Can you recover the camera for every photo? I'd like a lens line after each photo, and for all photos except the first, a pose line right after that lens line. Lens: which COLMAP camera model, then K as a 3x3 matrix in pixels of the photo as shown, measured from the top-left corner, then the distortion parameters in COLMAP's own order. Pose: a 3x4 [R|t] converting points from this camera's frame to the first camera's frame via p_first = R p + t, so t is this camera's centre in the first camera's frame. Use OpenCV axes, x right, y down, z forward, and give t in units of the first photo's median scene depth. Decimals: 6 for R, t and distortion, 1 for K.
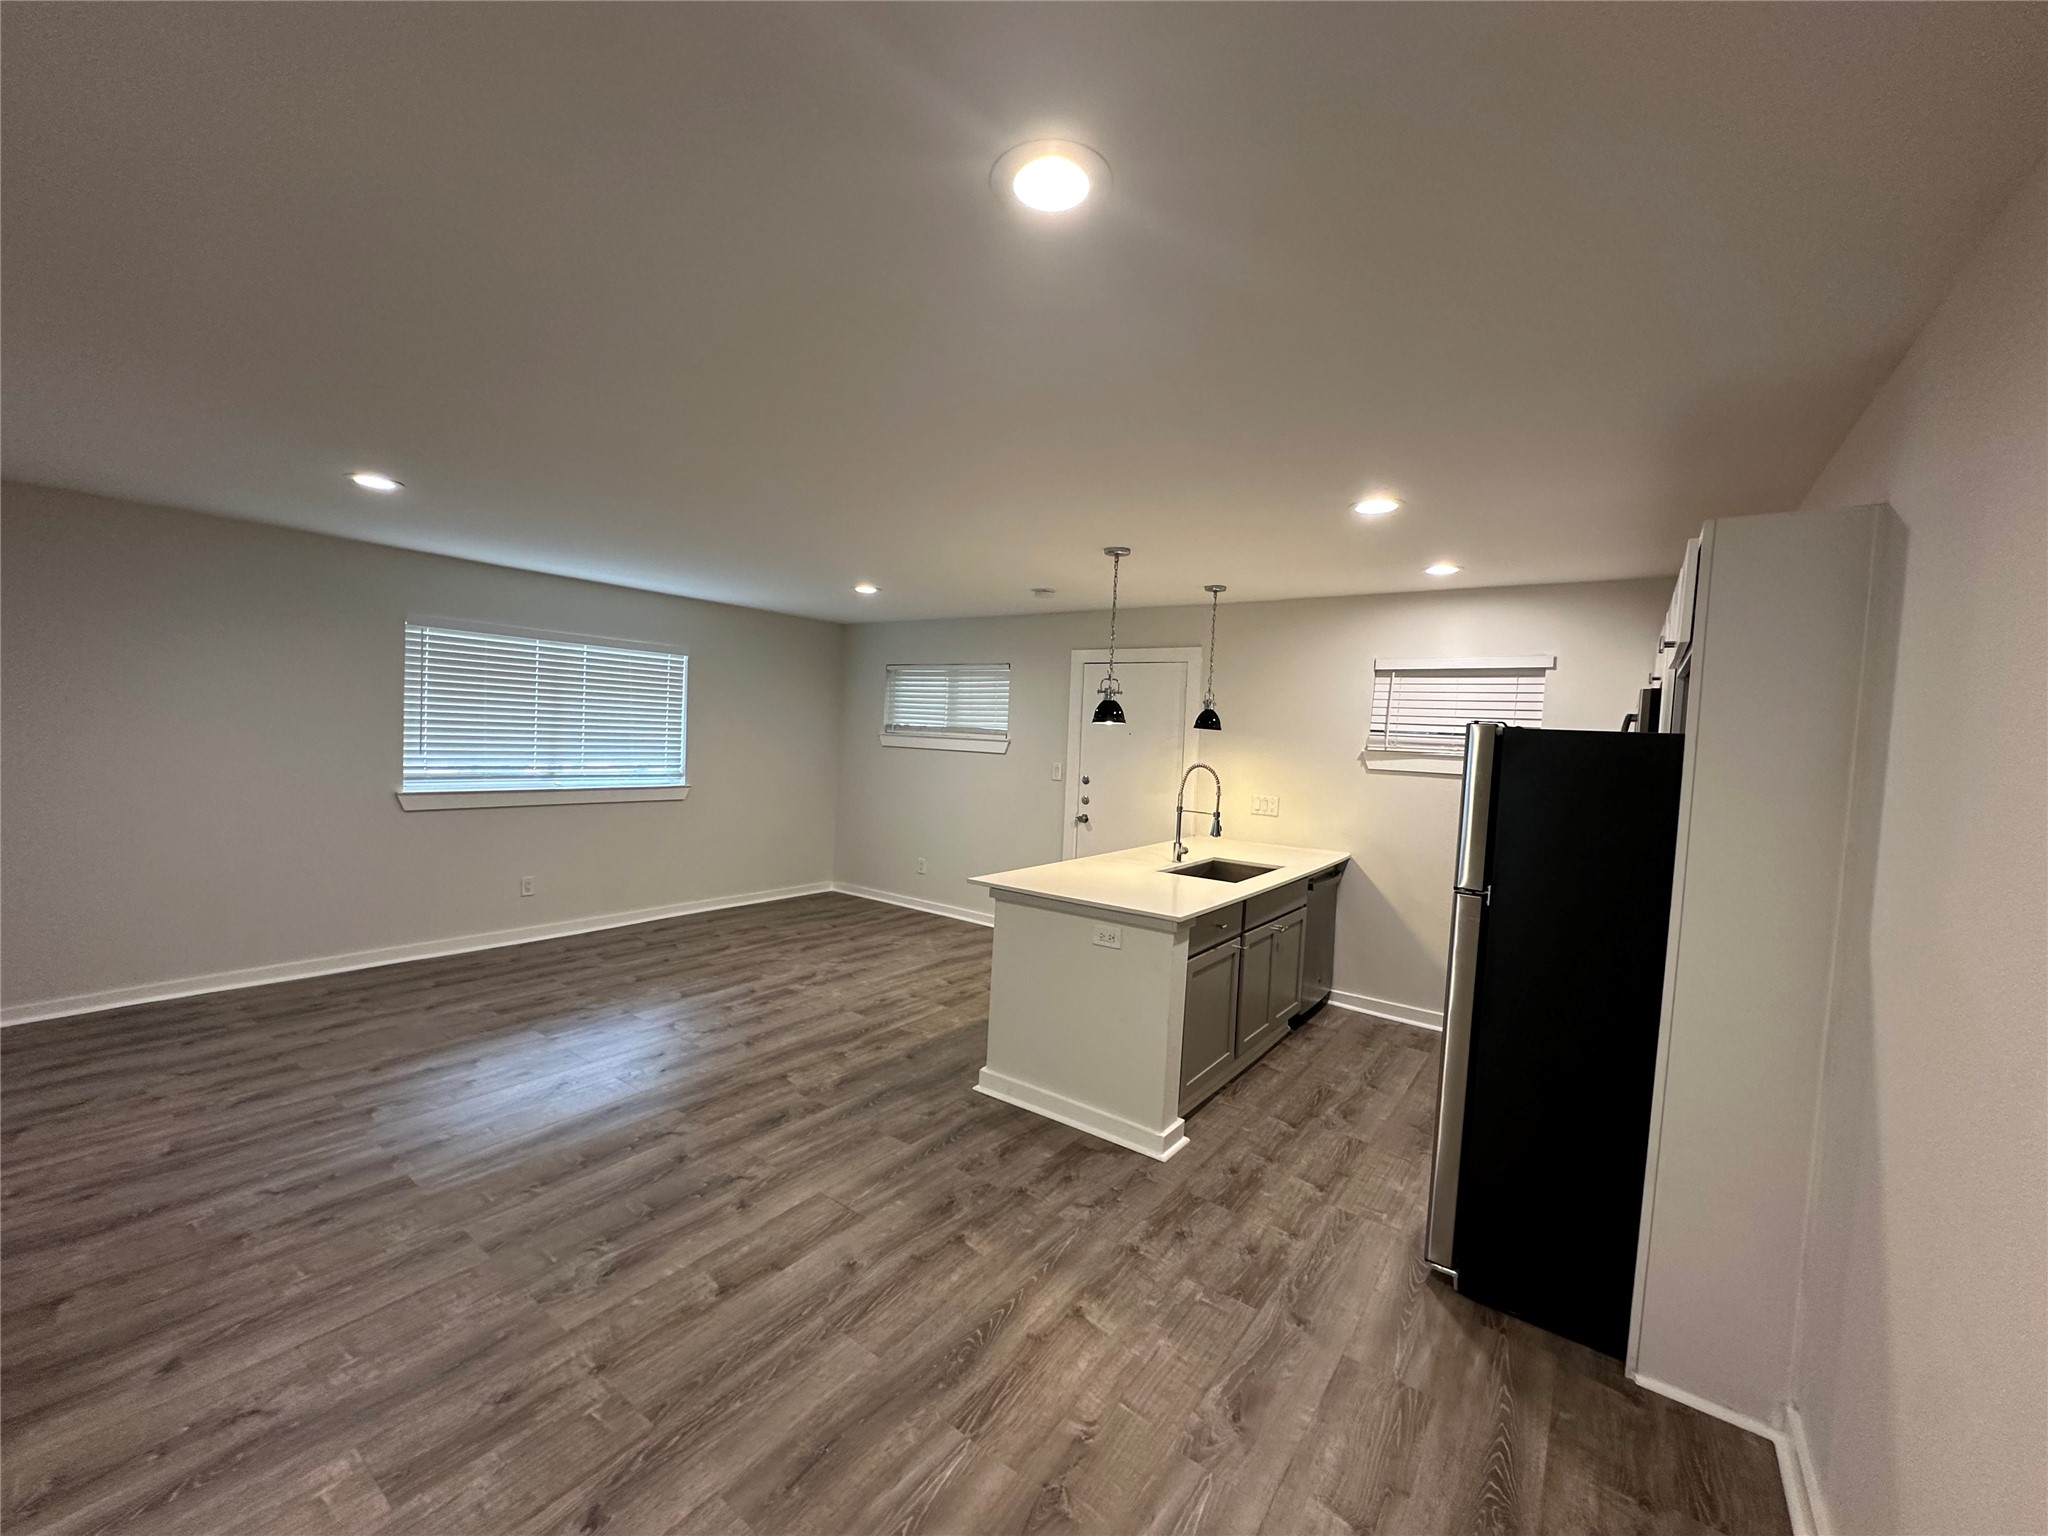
lens RADIAL K [[820.4, 0, 1022.5], [0, 820.4, 767.4], [0, 0, 1]] dist [-0.001715, 0.000446]
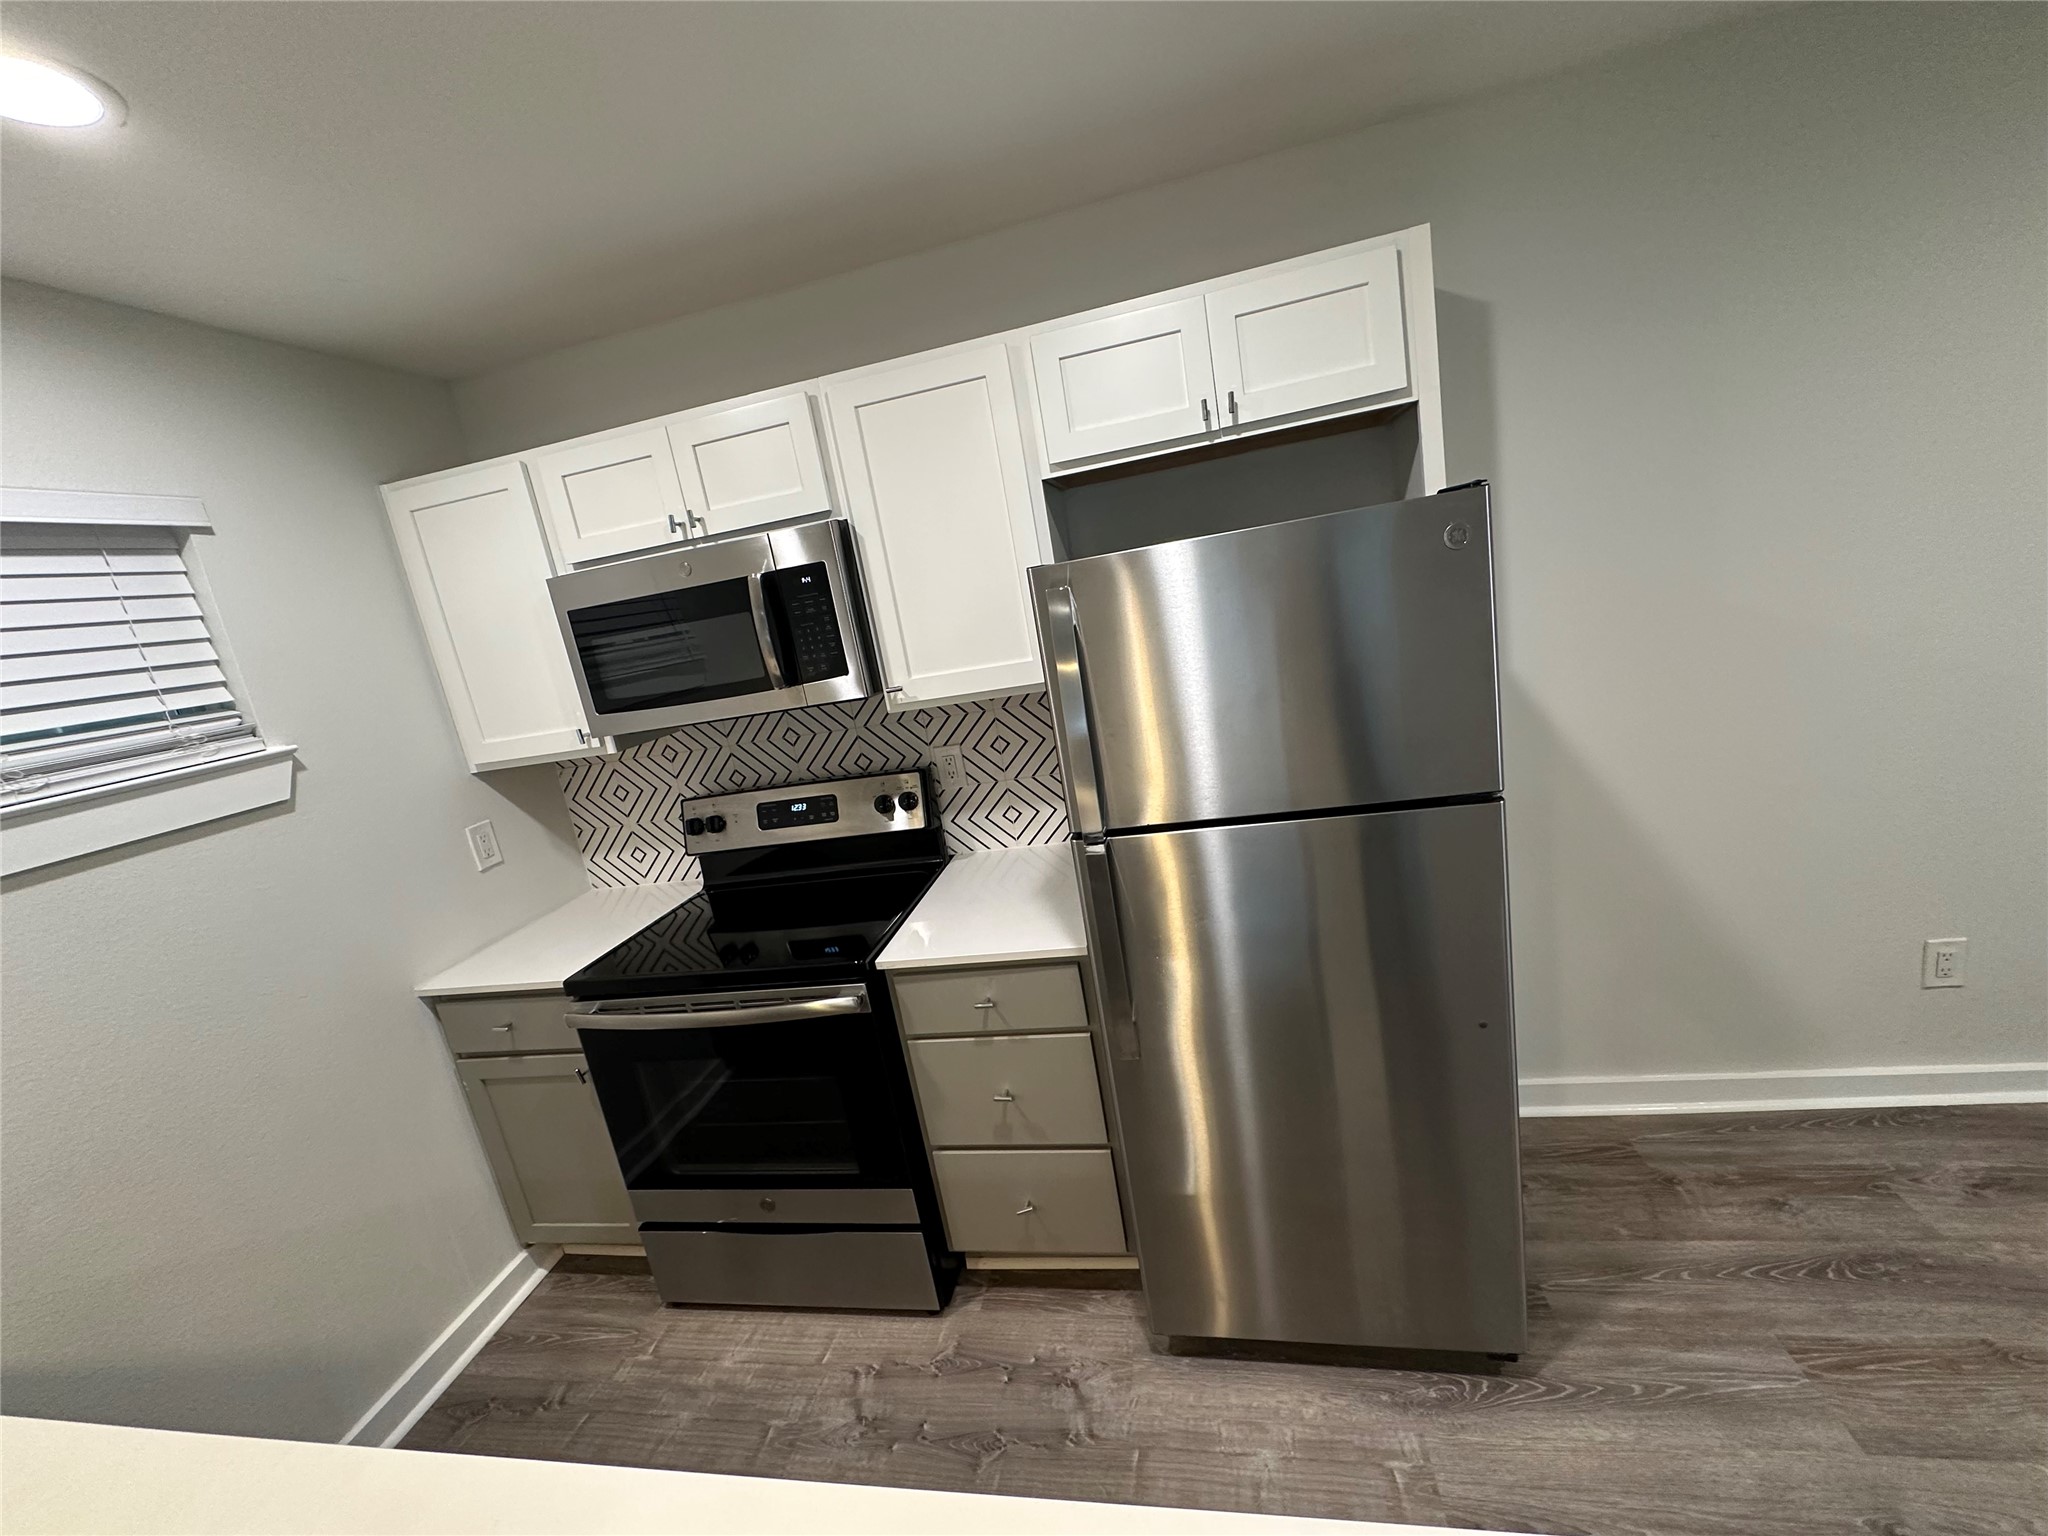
lens RADIAL K [[820.4, 0, 1022.5], [0, 820.4, 767.4], [0, 0, 1]] dist [-0.001715, 0.000446]
pose [[-0.433463, -0.171448, 0.884712, 0.129967], [0.190213, 0.942211, 0.275784, -0.059768], [-0.880868, 0.287826, -0.375802, 1.075256]]
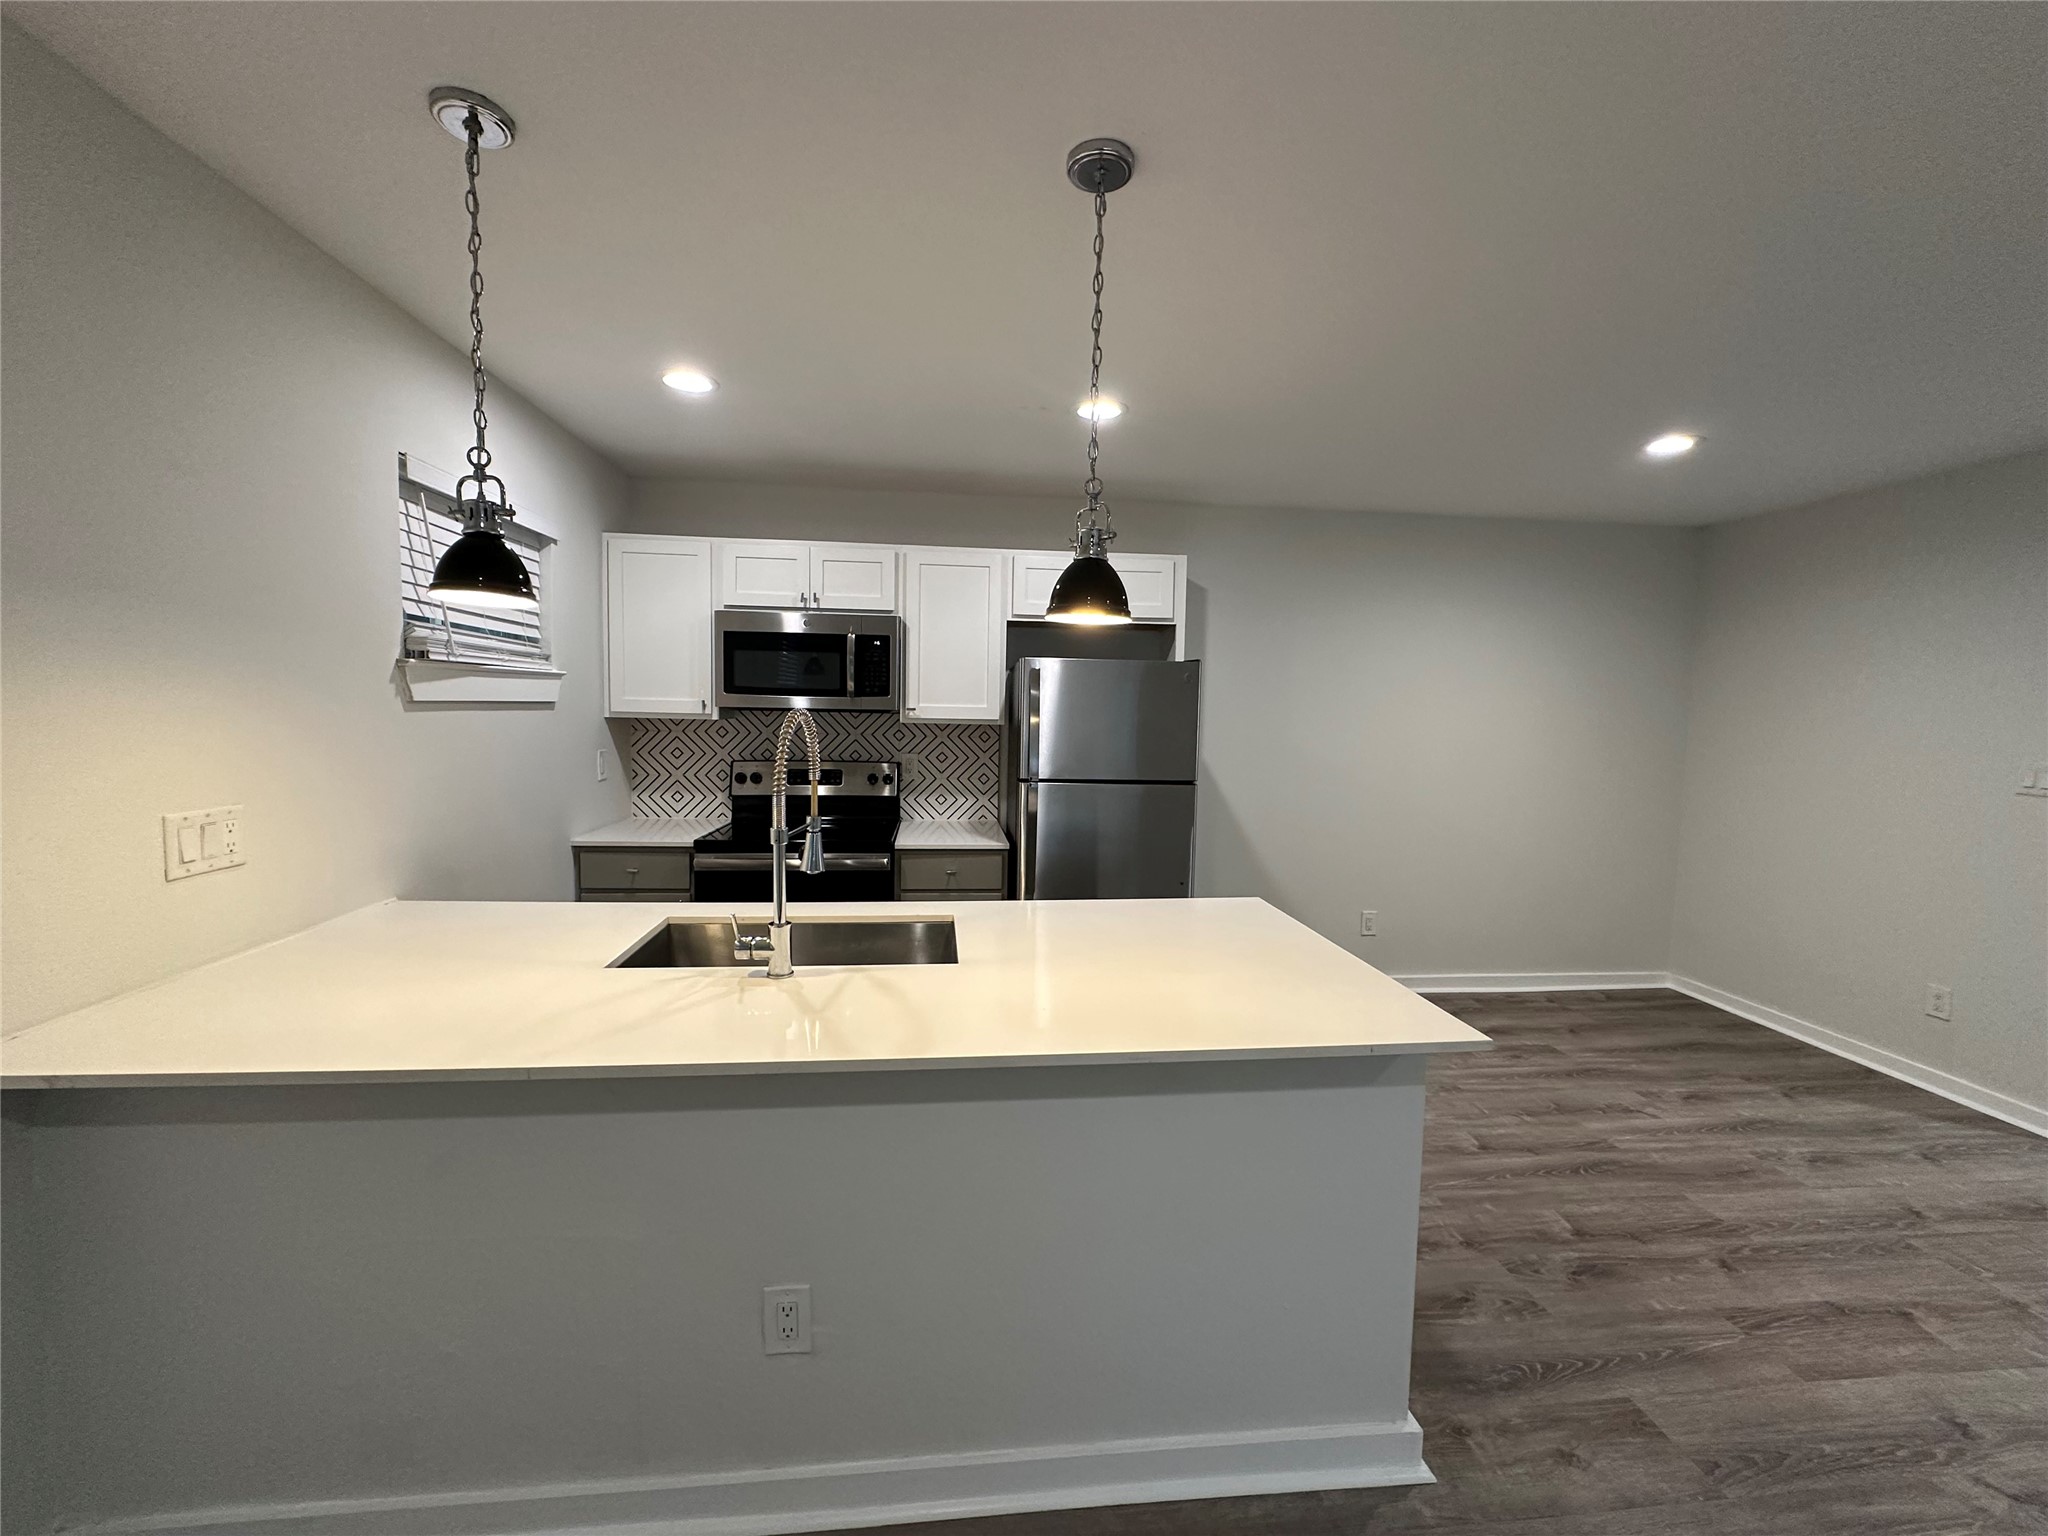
lens RADIAL K [[820.4, 0, 1022.5], [0, 820.4, 767.4], [0, 0, 1]] dist [-0.001715, 0.000446]
pose [[-0.673443, -0.115204, 0.730207, -0.203472], [-0.017633, 0.990004, 0.139930, -0.045726], [-0.739029, 0.081359, -0.668743, 1.543648]]
